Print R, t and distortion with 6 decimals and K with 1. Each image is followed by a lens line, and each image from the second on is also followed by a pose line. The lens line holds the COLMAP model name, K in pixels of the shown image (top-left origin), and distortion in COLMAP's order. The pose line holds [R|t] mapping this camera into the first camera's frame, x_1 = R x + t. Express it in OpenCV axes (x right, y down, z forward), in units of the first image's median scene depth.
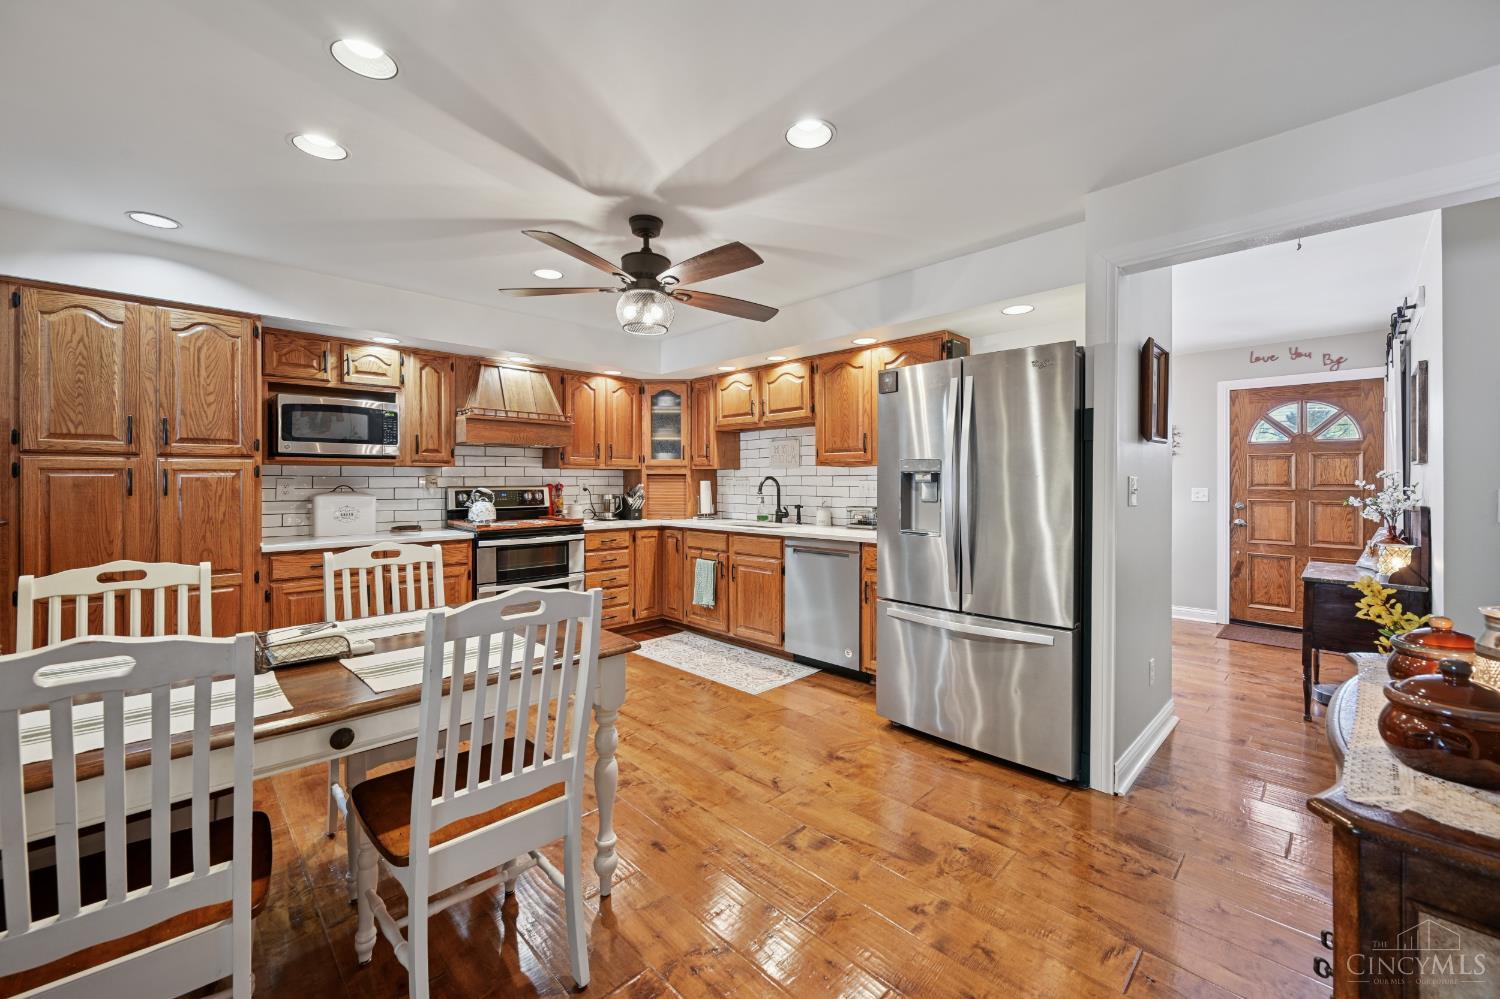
lens RADIAL K [[594.1, 0, 753.2], [0, 594.1, 485.5], [0, 0, 1]] dist [-0.002294, -0.000520]
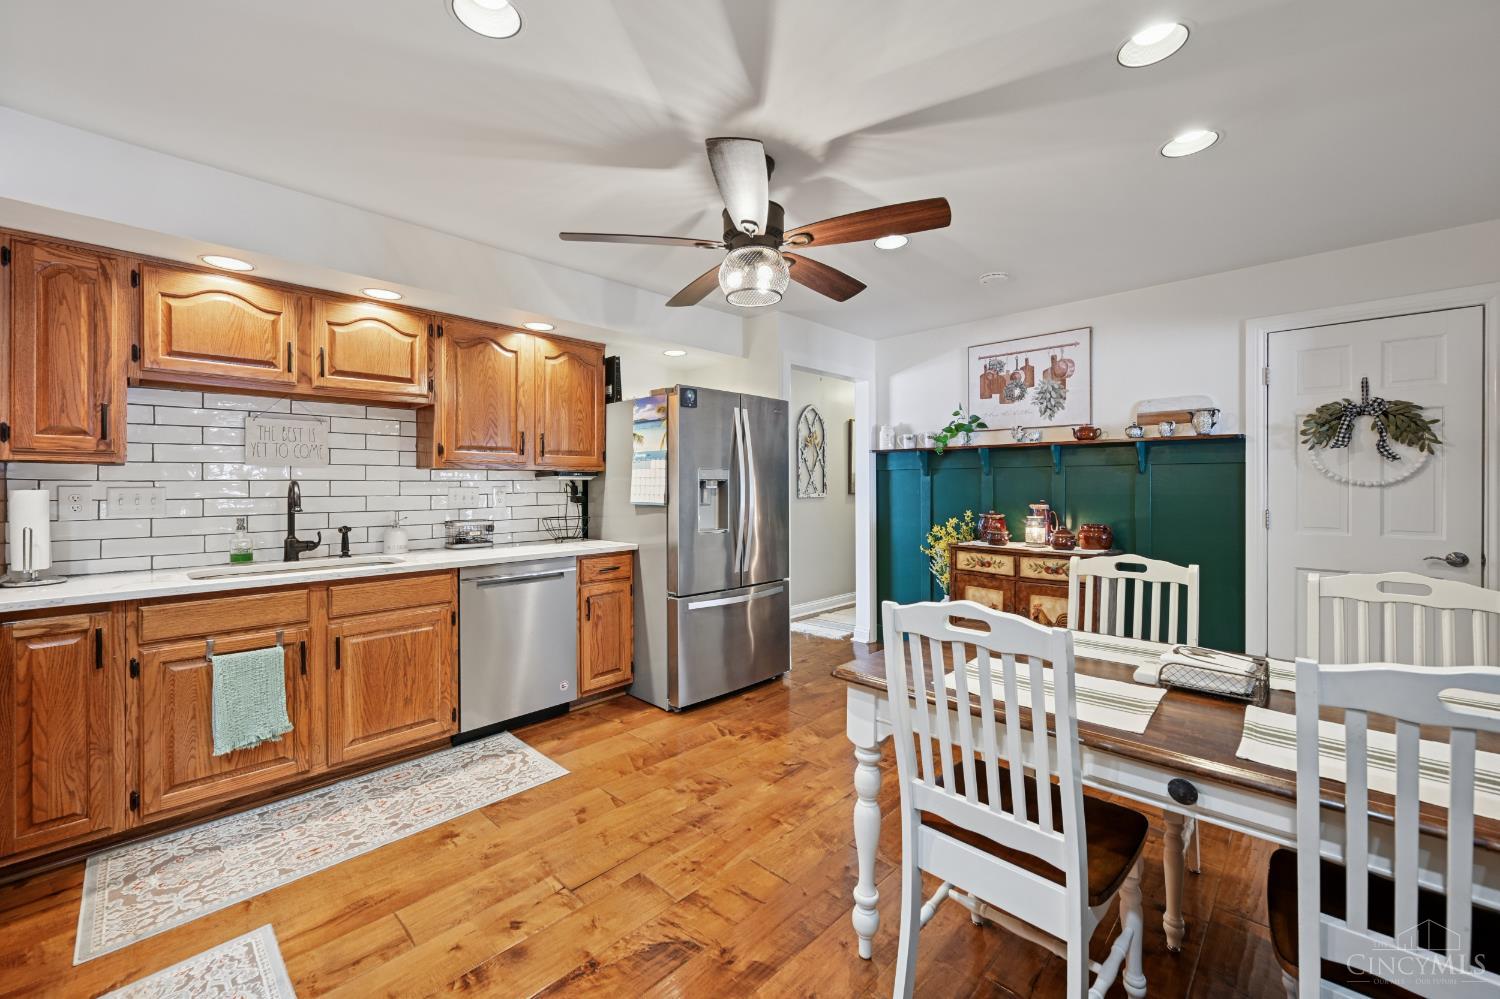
lens RADIAL K [[594.1, 0, 748.5], [0, 594.1, 494.0], [0, 0, 1]] dist [-0.002294, -0.000520]
pose [[-0.035312, -0.005946, 0.999359, -4.438509], [0.011608, 0.999912, 0.006359, -0.007265], [-0.999309, 0.011825, -0.035240, 4.680087]]
